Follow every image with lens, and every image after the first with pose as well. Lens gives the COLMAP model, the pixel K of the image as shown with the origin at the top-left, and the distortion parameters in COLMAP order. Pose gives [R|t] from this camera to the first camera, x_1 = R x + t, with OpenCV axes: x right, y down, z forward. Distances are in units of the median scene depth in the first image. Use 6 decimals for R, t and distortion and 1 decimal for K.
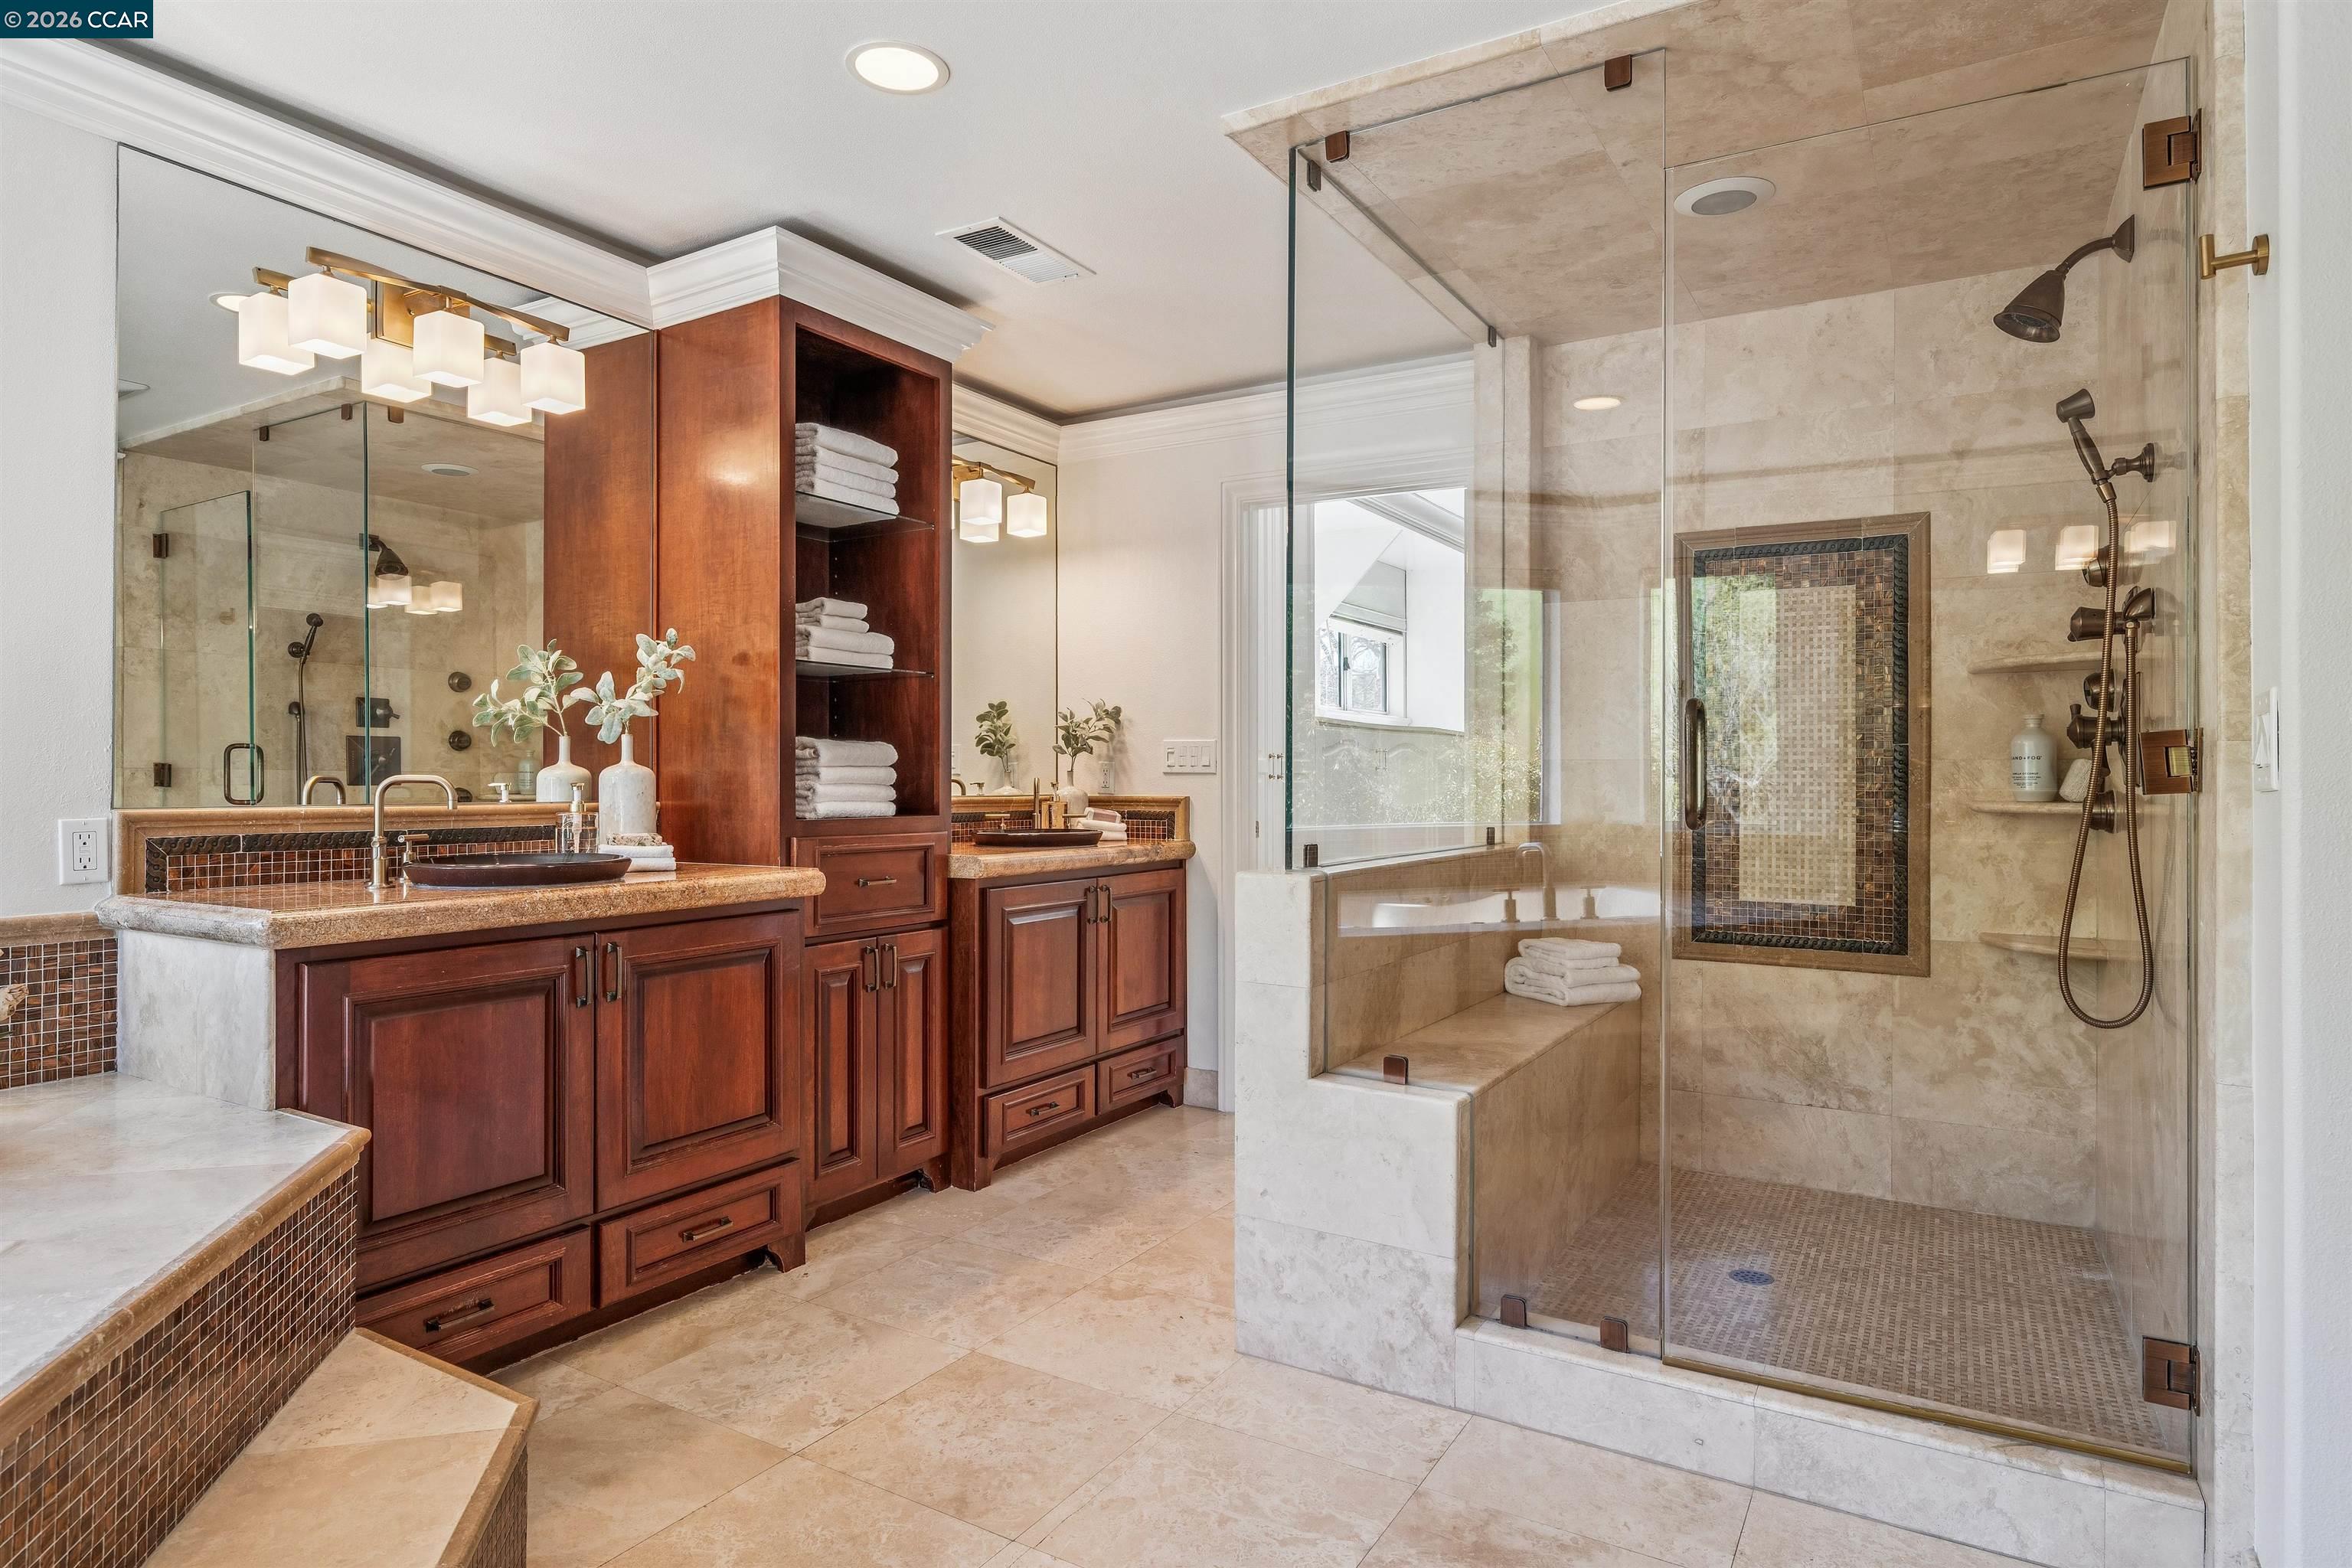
lens RADIAL K [[1324.8, 0, 1175.7], [0, 1324.8, 768.8], [0, 0, 1]] dist [-0.002685, -0.000585]
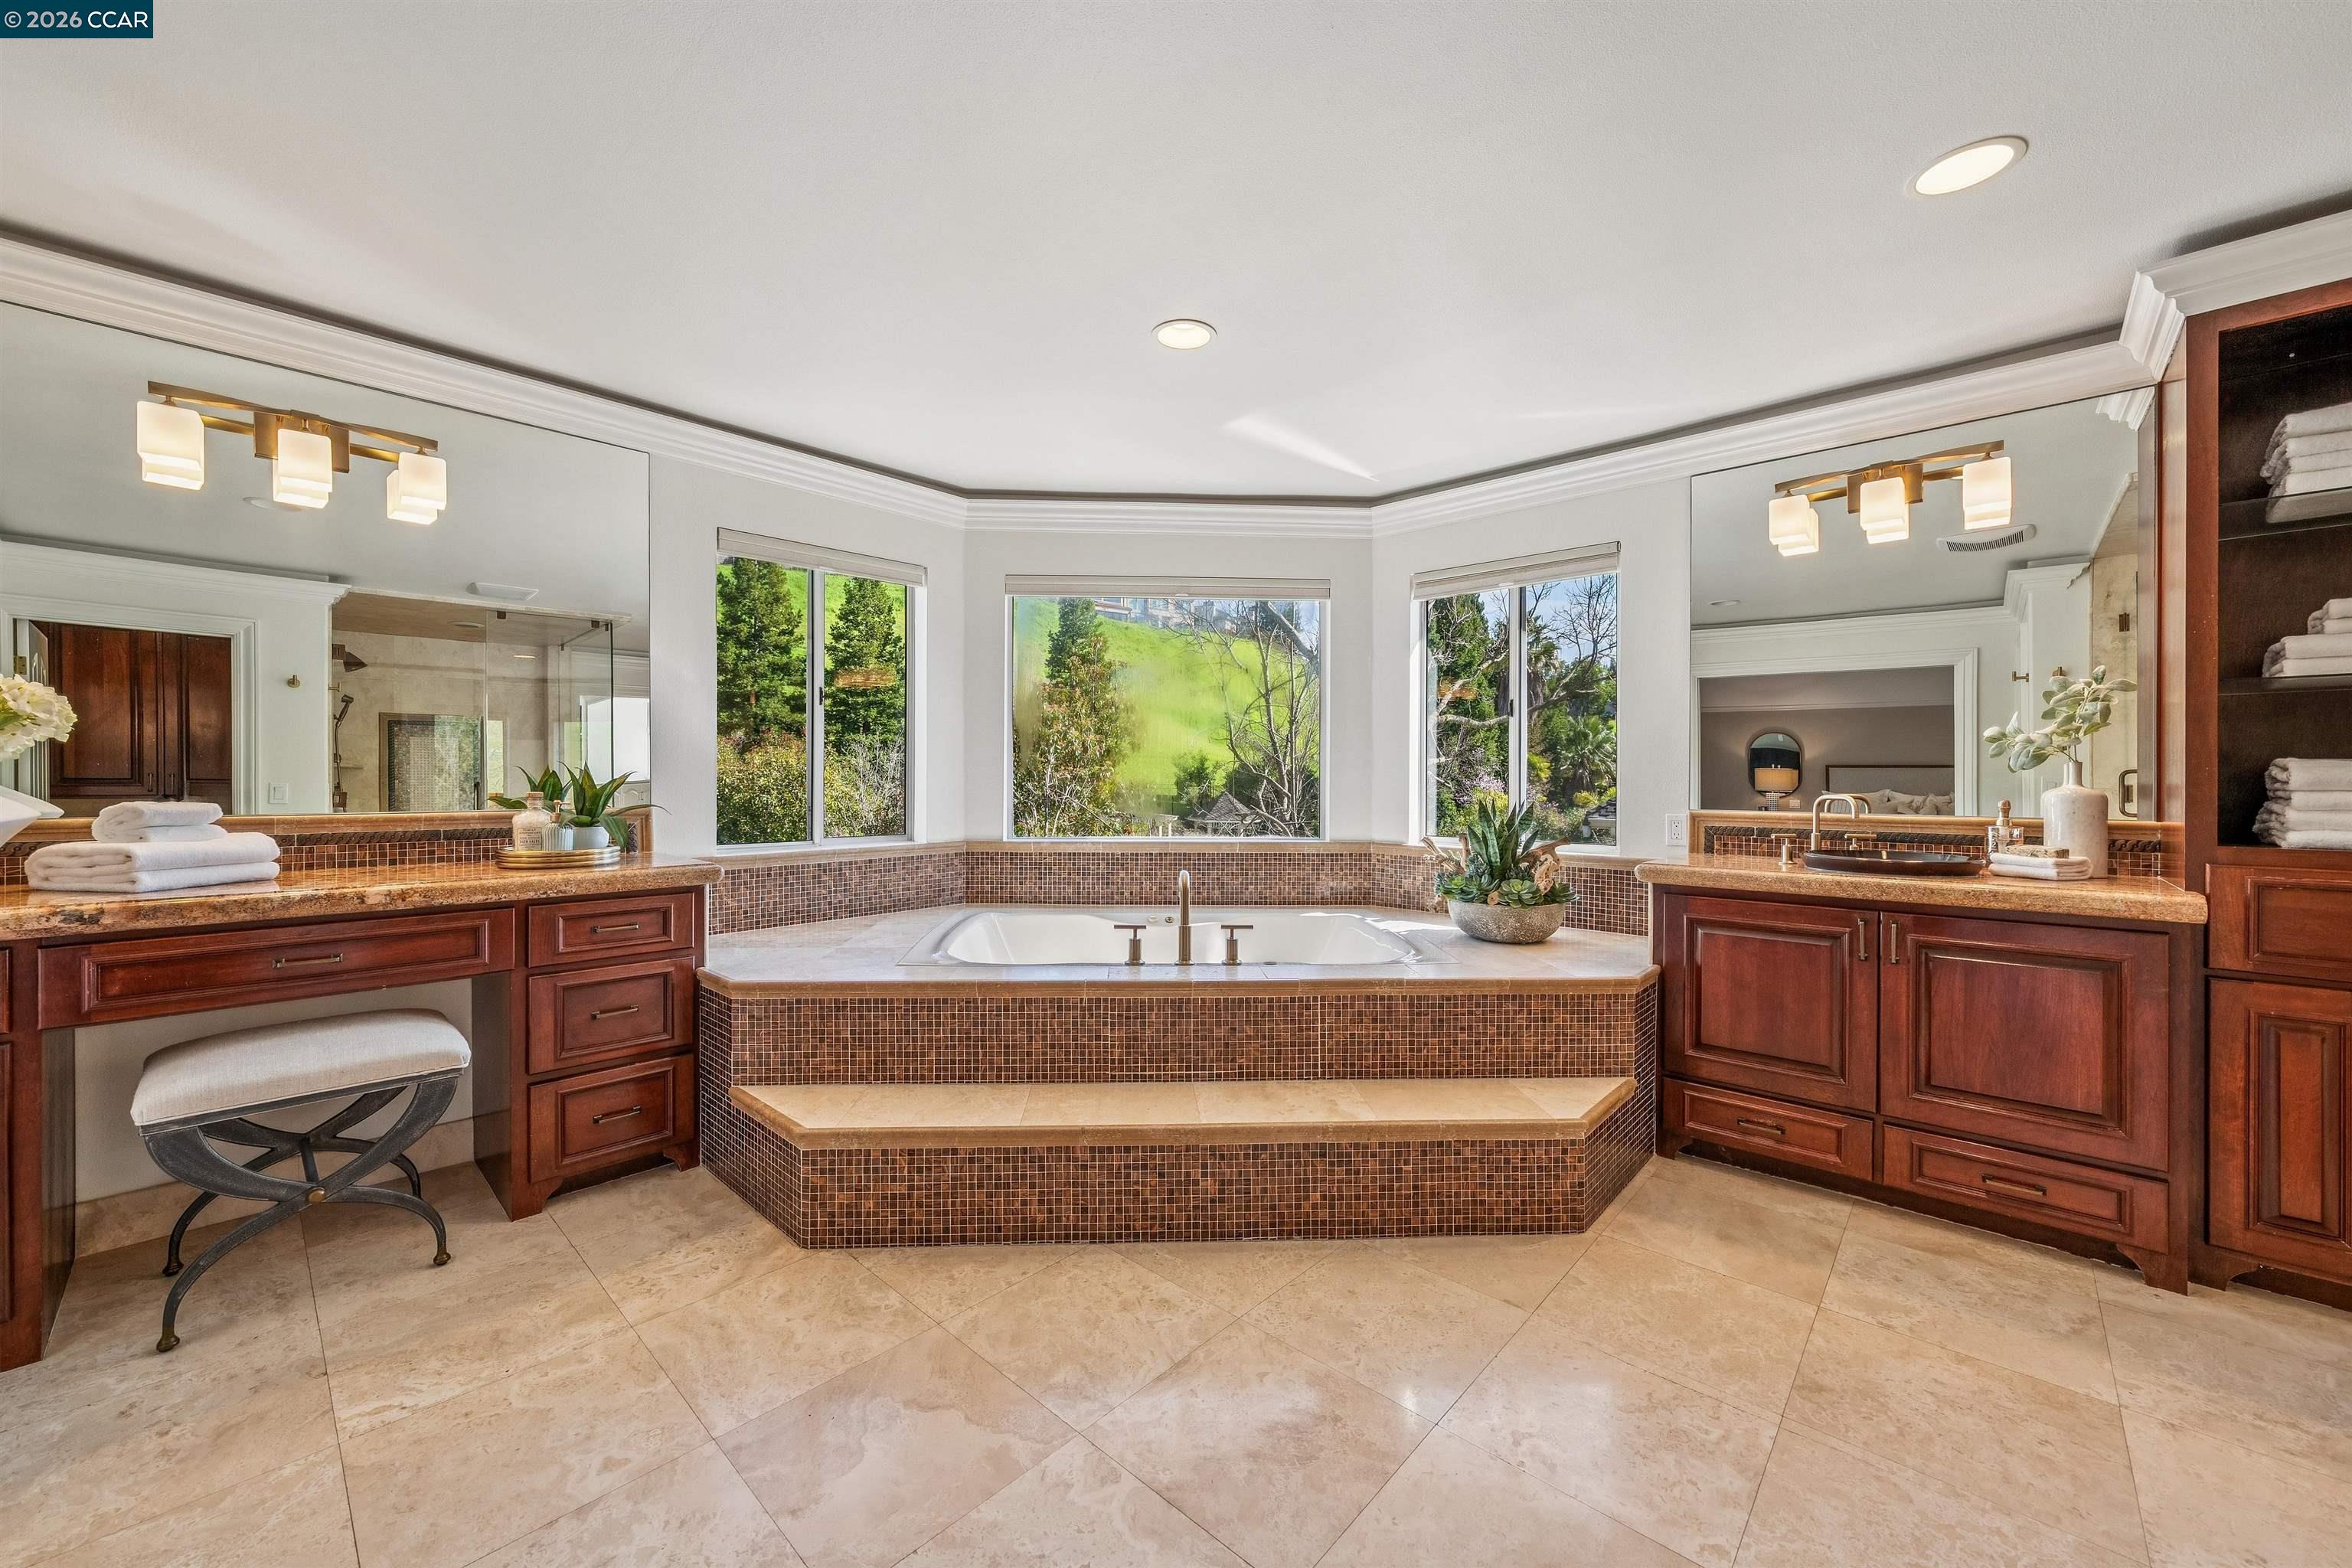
lens RADIAL K [[909.8, 0, 1176.3], [0, 909.8, 785.1], [0, 0, 1]] dist [0.000173, -0.000400]
pose [[-0.211923, 0.002846, -0.977282, 0.599743], [-0.002540, 0.999991, 0.003463, -0.007658], [0.977283, 0.003216, -0.211914, 0.450726]]
